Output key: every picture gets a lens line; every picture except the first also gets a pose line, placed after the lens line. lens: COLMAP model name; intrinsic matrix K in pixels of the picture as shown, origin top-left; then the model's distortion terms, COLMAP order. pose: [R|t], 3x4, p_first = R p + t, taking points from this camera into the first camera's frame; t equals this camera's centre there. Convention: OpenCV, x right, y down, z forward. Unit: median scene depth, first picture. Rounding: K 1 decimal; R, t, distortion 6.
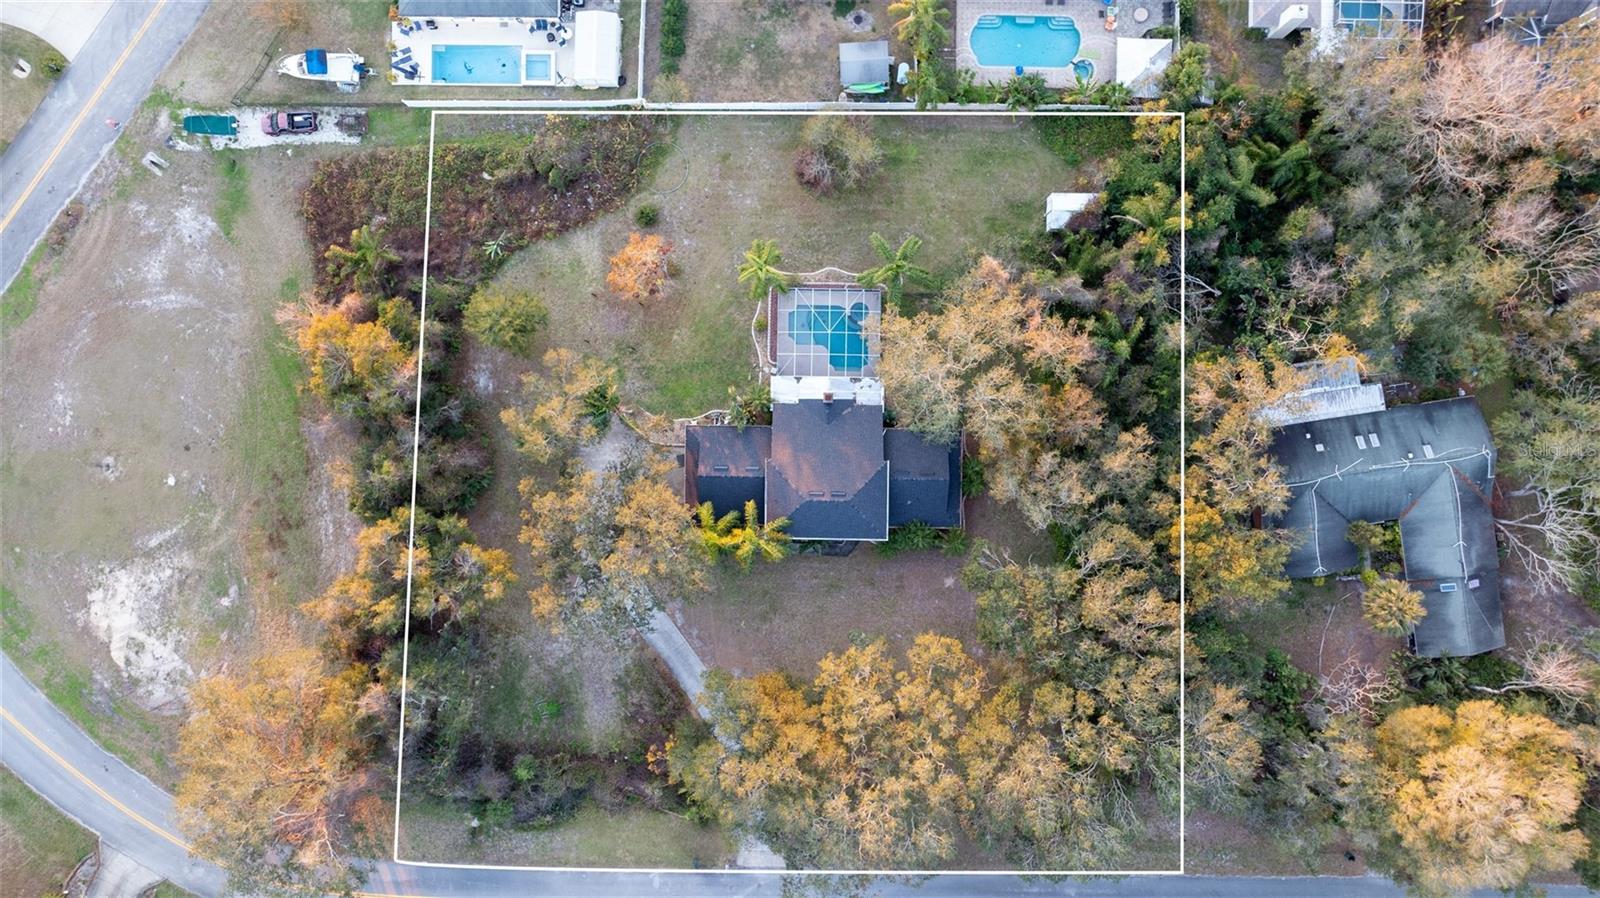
lens RADIAL K [[1145.1, 0, 804.2], [0, 1145.1, 447.8], [0, 0, 1]] dist [-0.034047, 0.040229]
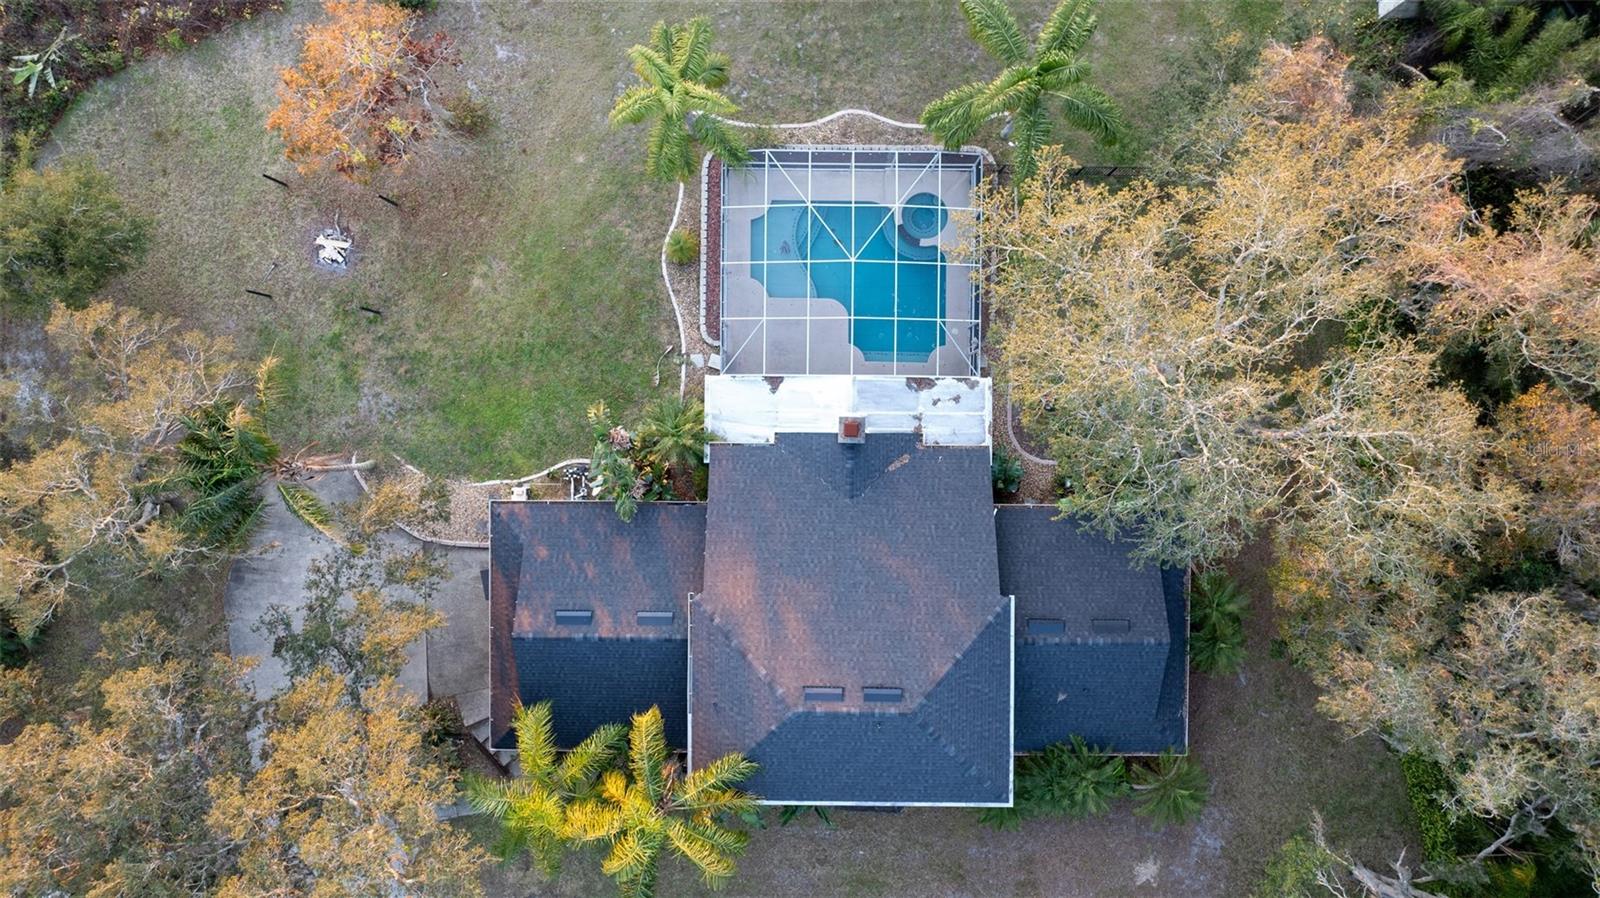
lens RADIAL K [[1145.1, 0, 804.2], [0, 1145.1, 447.8], [0, 0, 1]] dist [-0.034047, 0.040229]
pose [[0.999968, -0.007917, 0.000778, 0.004675], [0.007917, 0.999968, -0.000597, -0.037134], [-0.000774, 0.000603, 1.000000, 0.607116]]
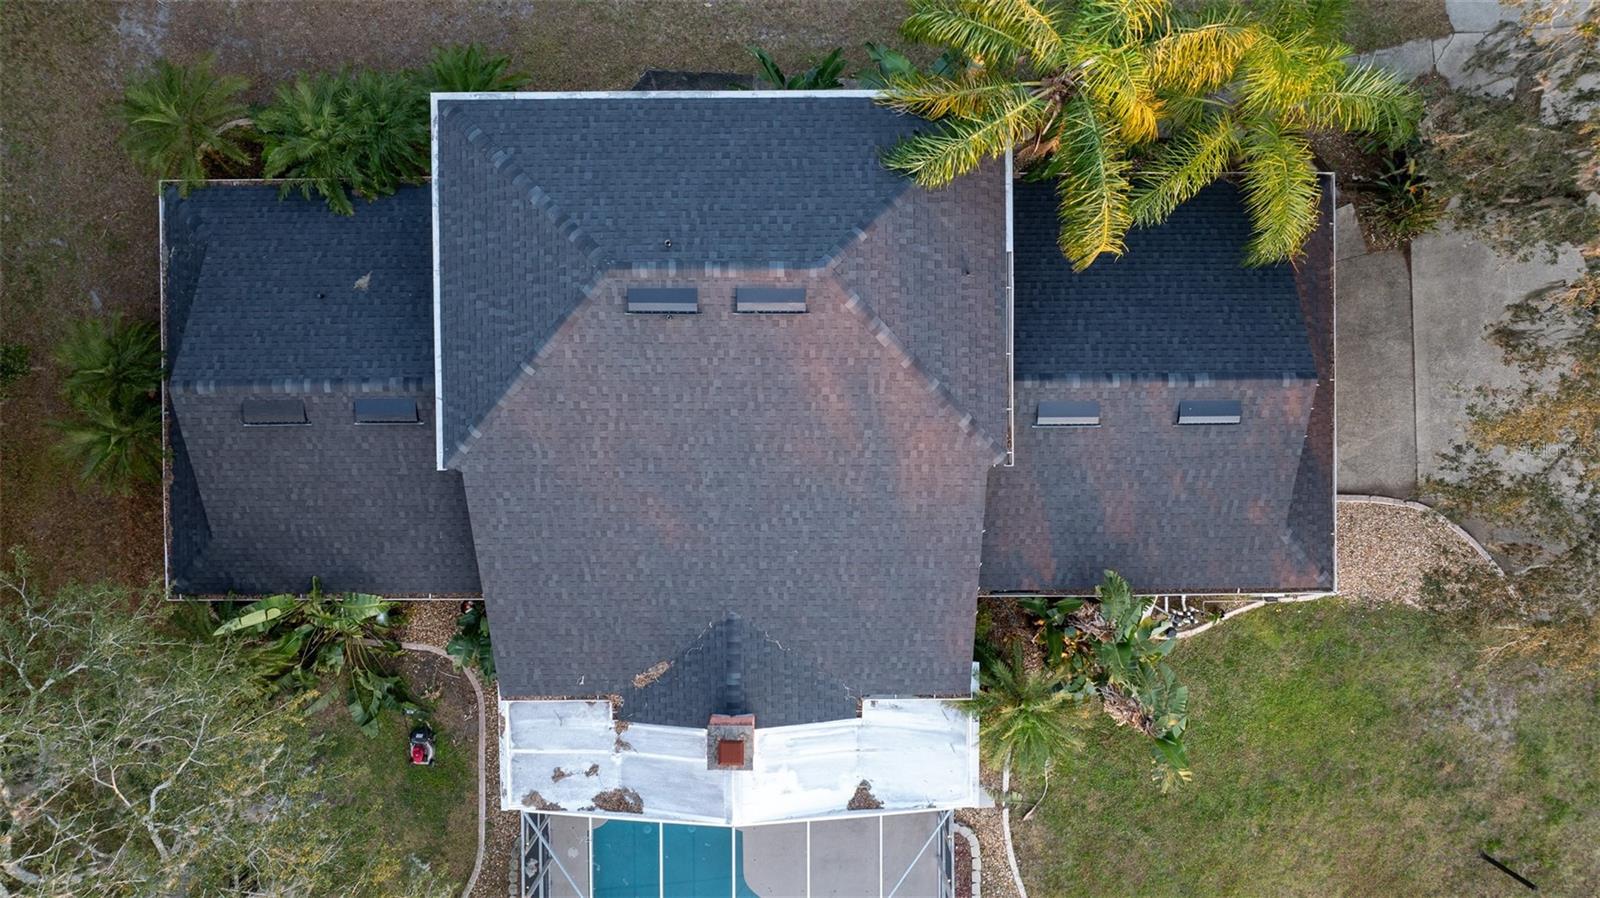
lens RADIAL K [[1145.1, 0, 804.2], [0, 1145.1, 447.8], [0, 0, 1]] dist [-0.034047, 0.040229]
pose [[-0.999750, 0.022274, 0.002160, 0.004958], [-0.022331, -0.999262, -0.031254, 0.019926], [0.001462, -0.031294, 0.999509, 0.767856]]
